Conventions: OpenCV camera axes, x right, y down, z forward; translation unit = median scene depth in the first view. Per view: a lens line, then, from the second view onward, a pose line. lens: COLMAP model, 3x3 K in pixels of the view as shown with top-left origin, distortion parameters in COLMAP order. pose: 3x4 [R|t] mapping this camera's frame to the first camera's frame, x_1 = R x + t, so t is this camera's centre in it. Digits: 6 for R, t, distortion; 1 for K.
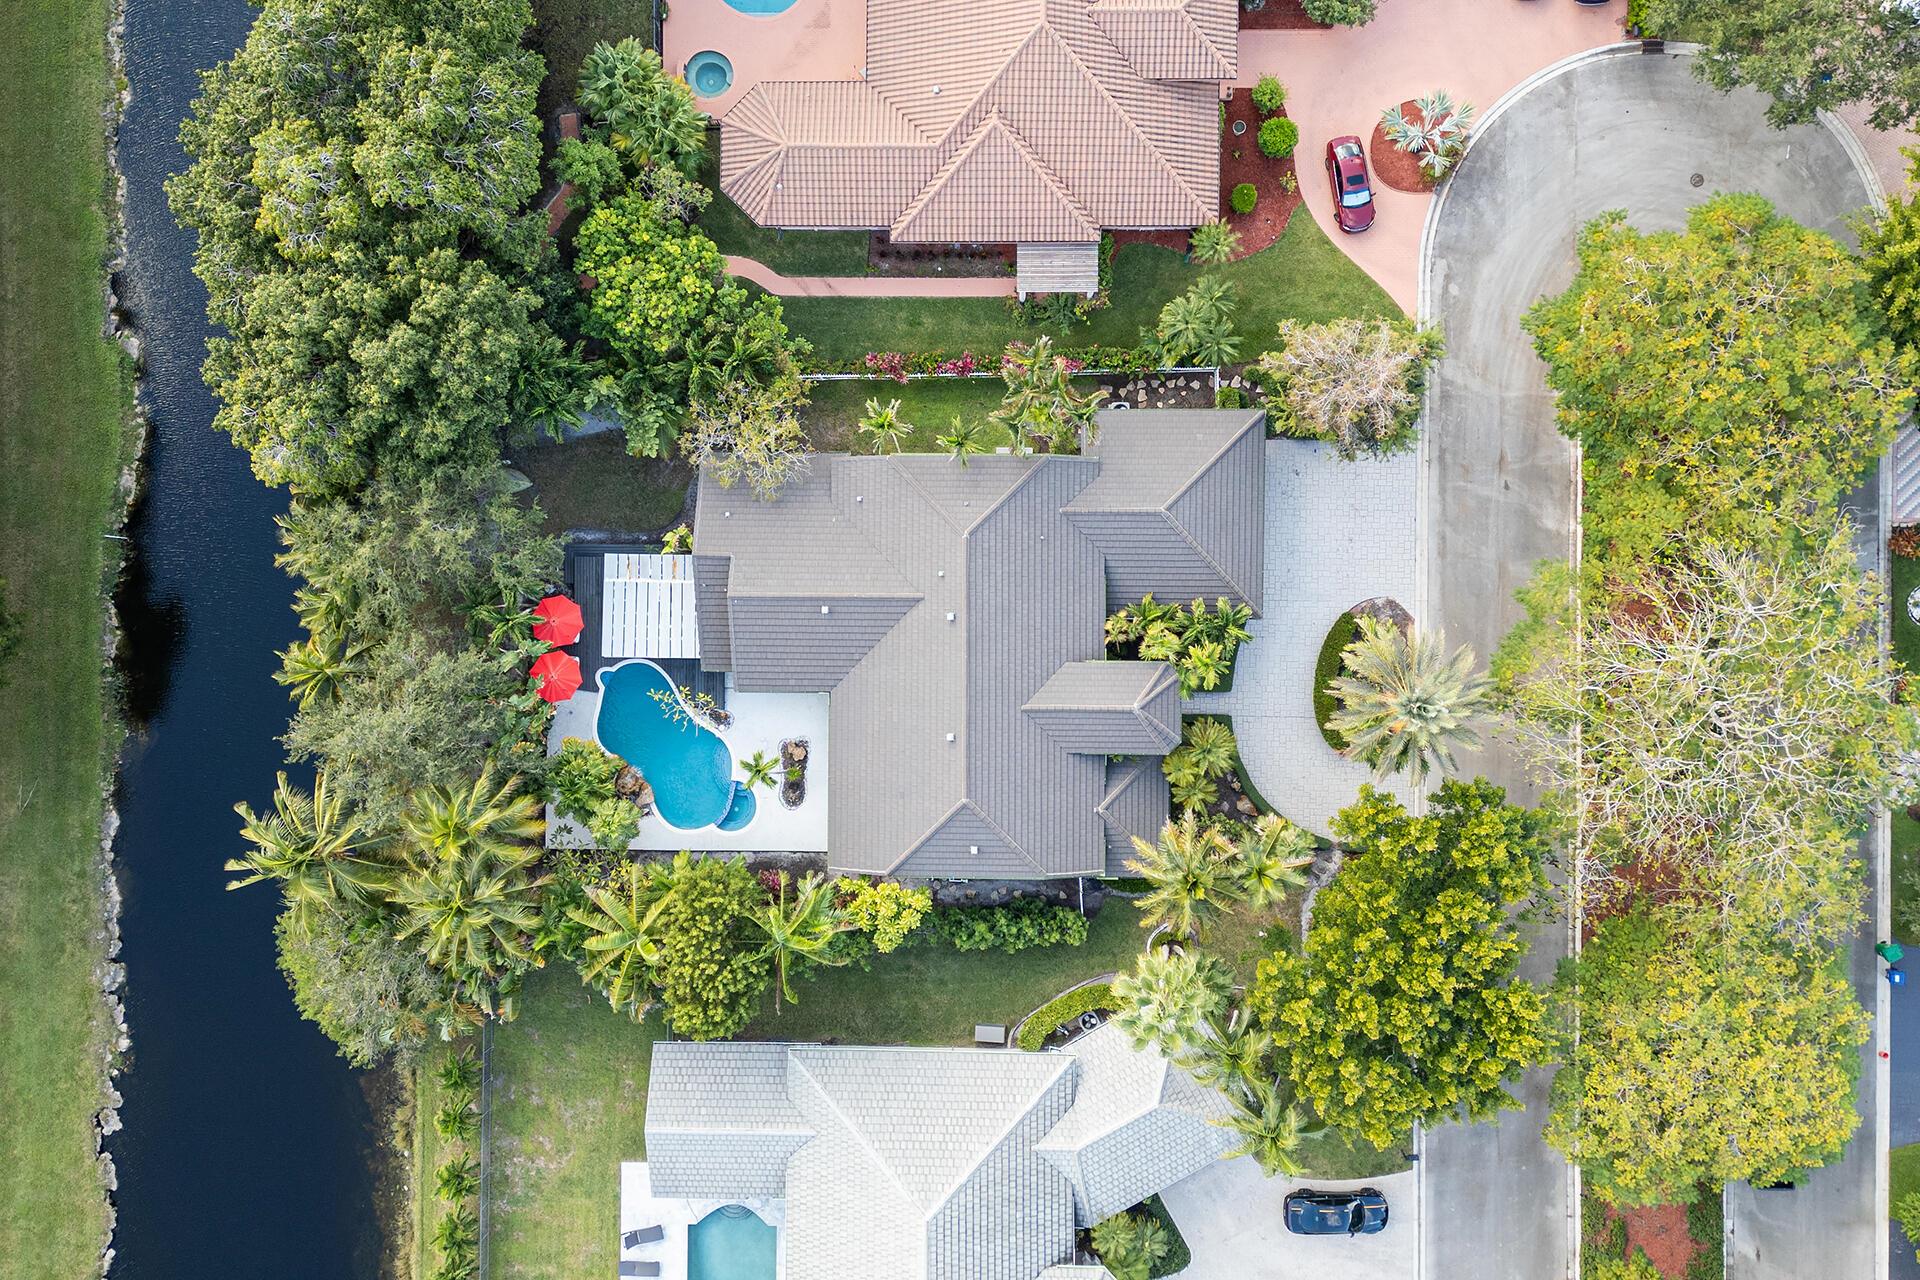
lens RADIAL K [[1305.1, 0, 958.9], [0, 1305.1, 633.8], [0, 0, 1]] dist [0.036987, -0.026368]
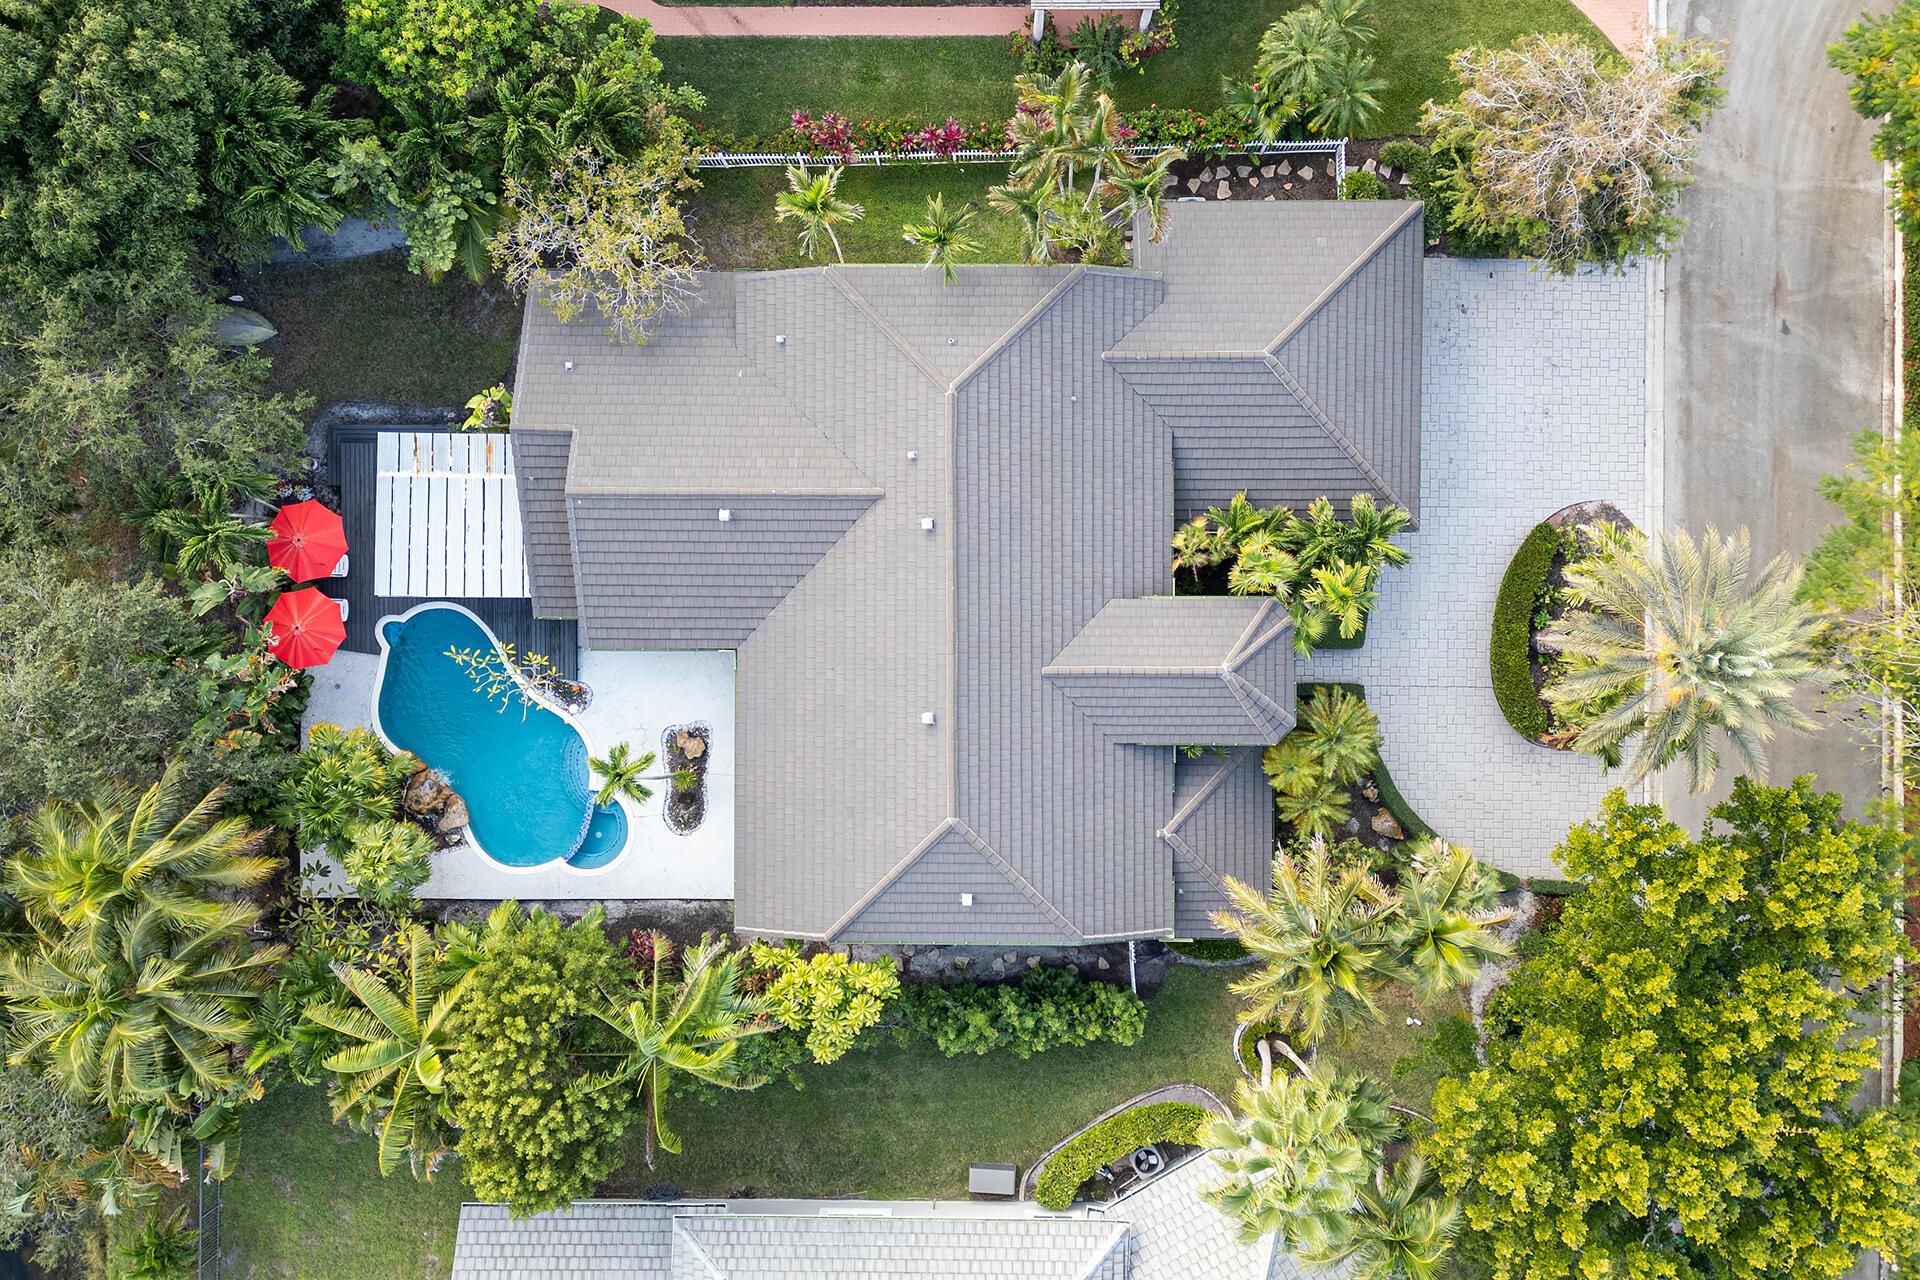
lens RADIAL K [[1305.1, 0, 964.4], [0, 1305.1, 653.1], [0, 0, 1]] dist [0.036987, -0.026368]
pose [[0.999878, -0.004690, 0.014901, 0.001790], [0.004532, 0.999933, 0.010629, 0.040891], [-0.014950, -0.010560, 0.999832, 0.373742]]
